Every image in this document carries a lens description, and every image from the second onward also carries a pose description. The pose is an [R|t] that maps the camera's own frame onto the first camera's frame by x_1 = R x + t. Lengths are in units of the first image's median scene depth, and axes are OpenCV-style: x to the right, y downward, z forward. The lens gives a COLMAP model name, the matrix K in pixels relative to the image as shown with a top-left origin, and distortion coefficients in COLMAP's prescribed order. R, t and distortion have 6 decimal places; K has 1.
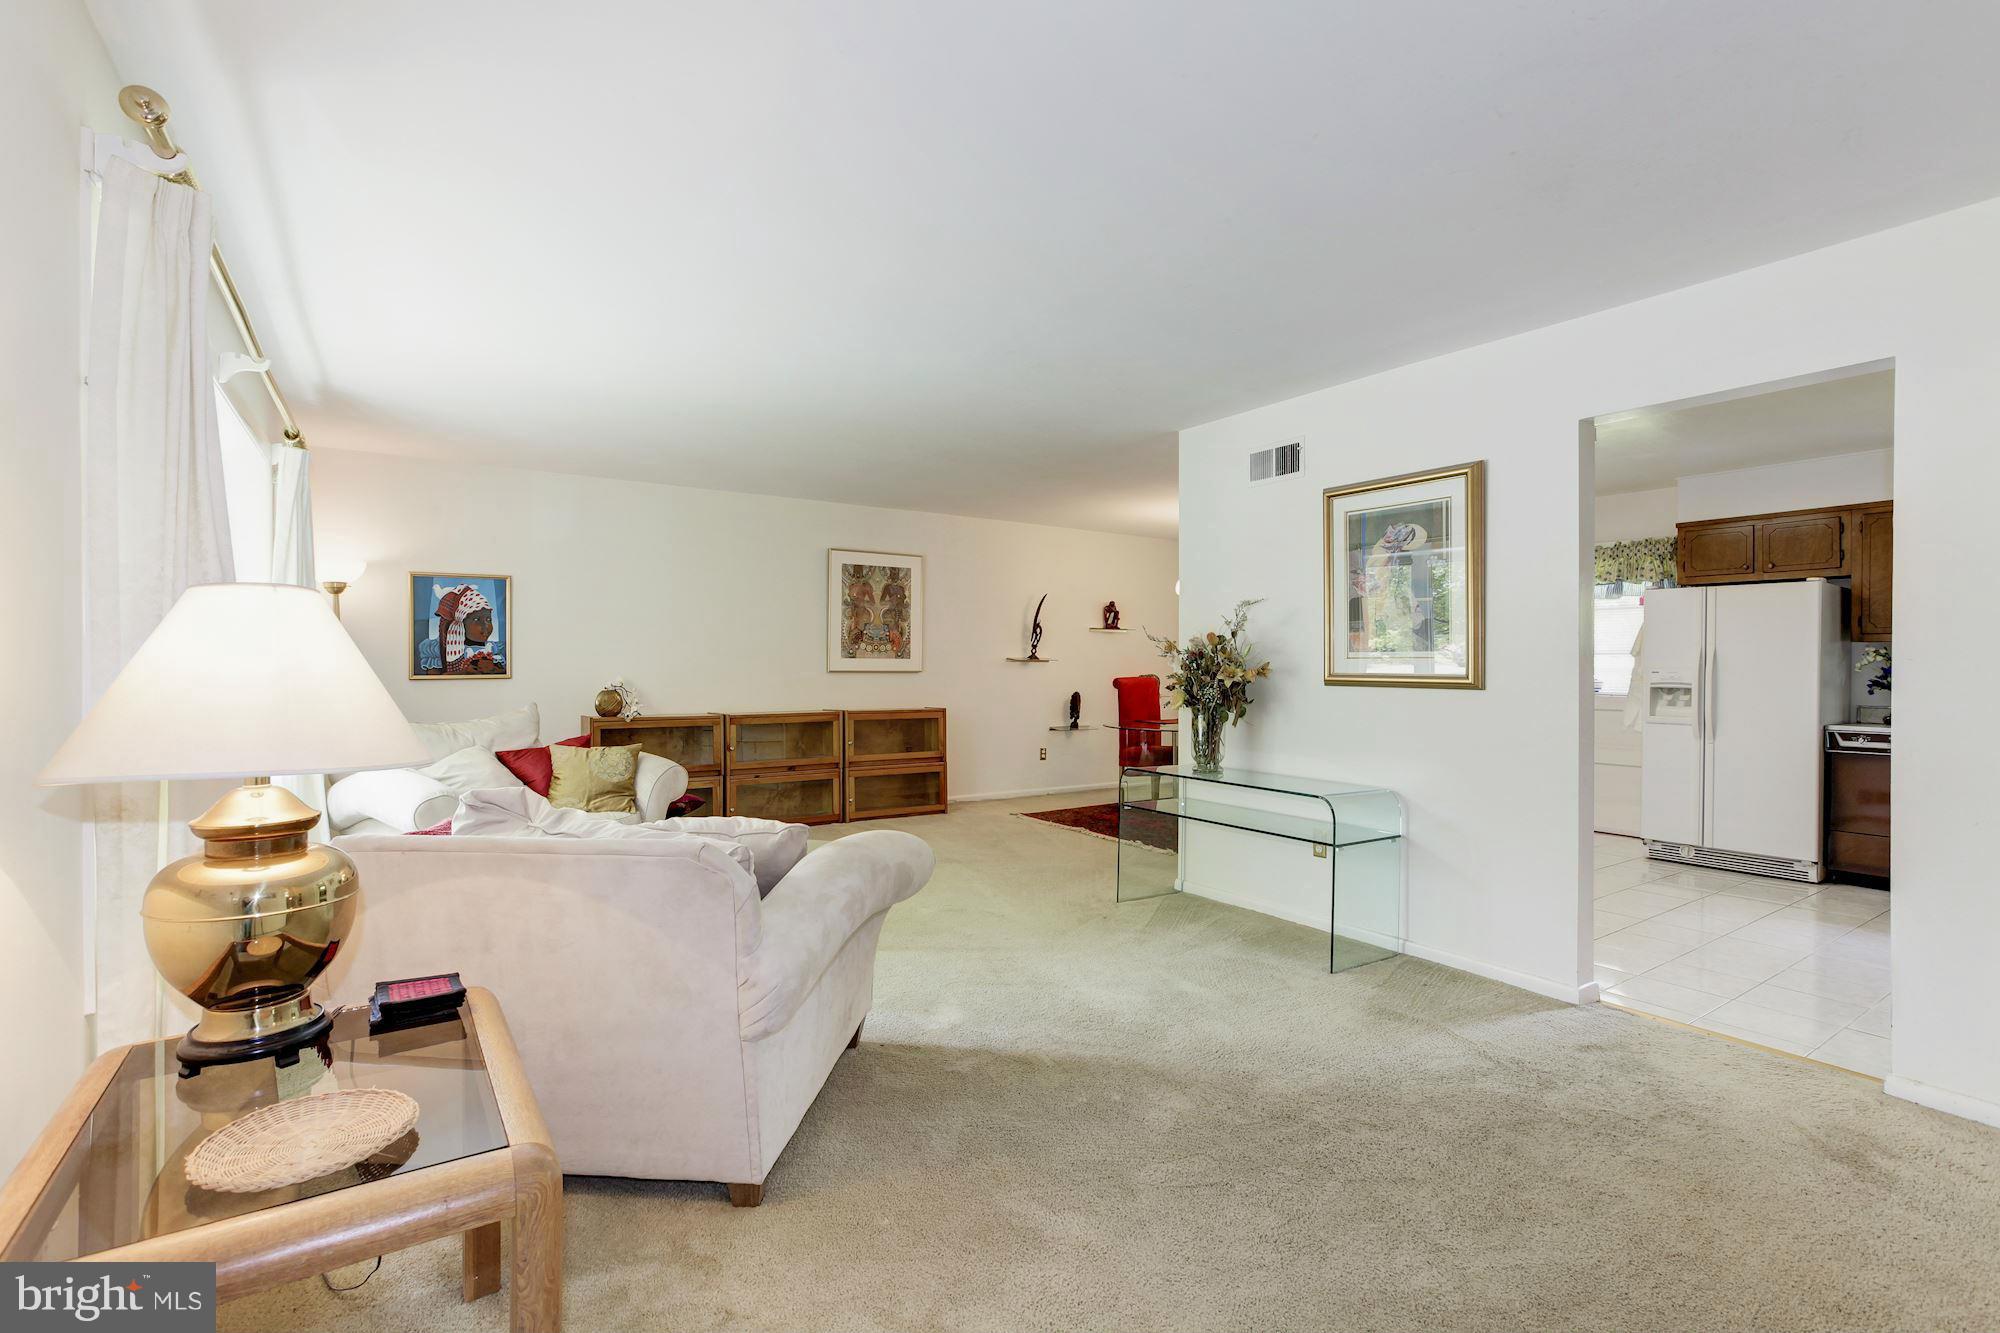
lens RADIAL K [[927.4, 0, 1001.3], [0, 927.4, 676.2], [0, 0, 1]] dist [-0.019373, 0.010097]
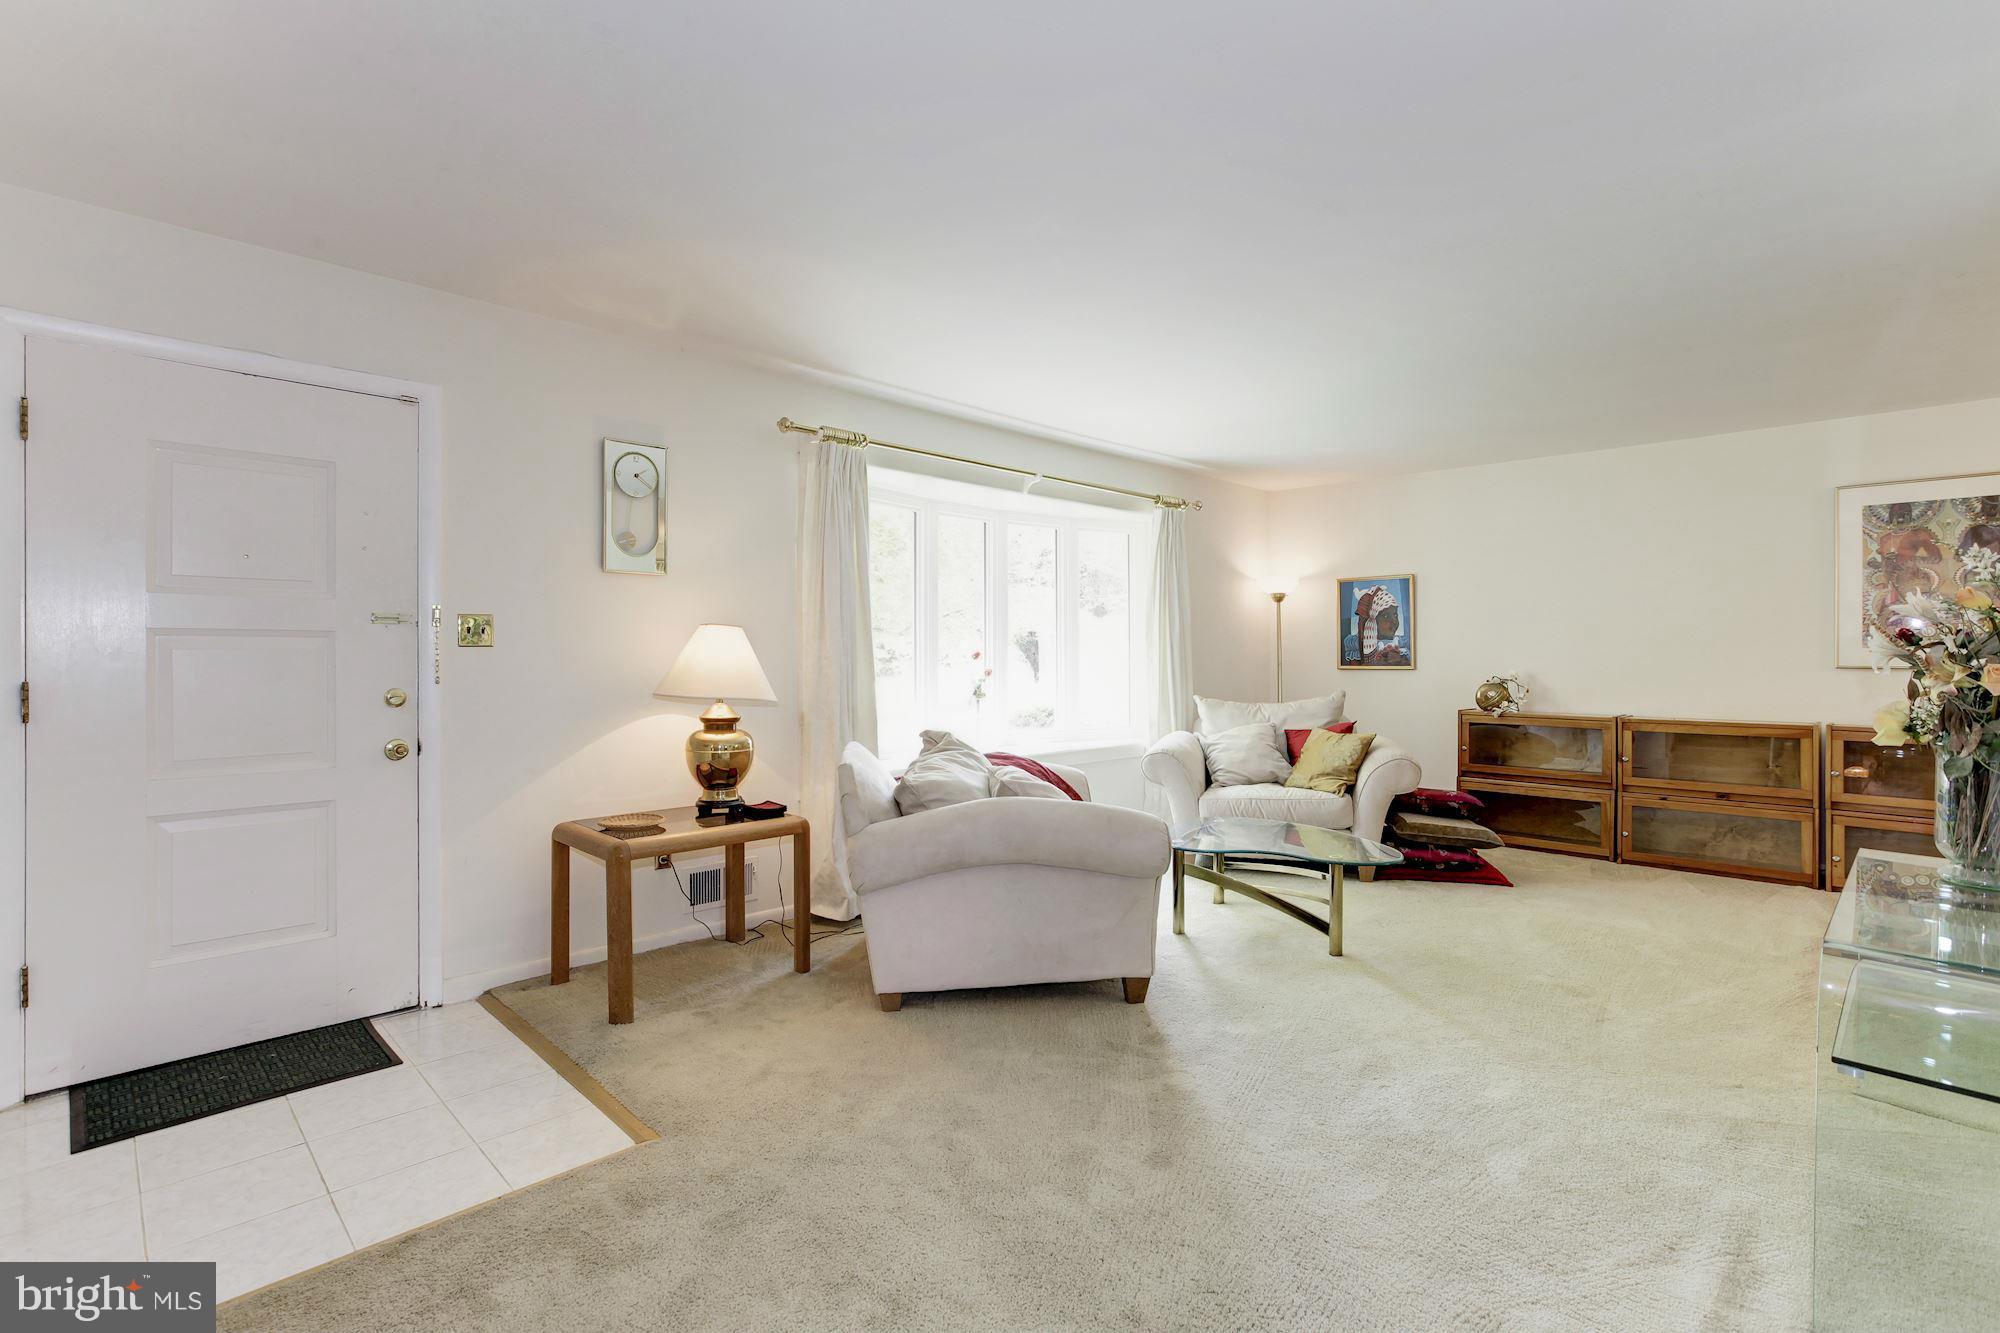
lens RADIAL K [[927.4, 0, 972.2], [0, 927.4, 649.5], [0, 0, 1]] dist [-0.019373, 0.010097]
pose [[0.165215, -0.006918, -0.986233, 0.460165], [-0.015052, 0.999841, -0.009535, -0.002764], [0.986143, 0.016420, 0.165085, 0.319648]]
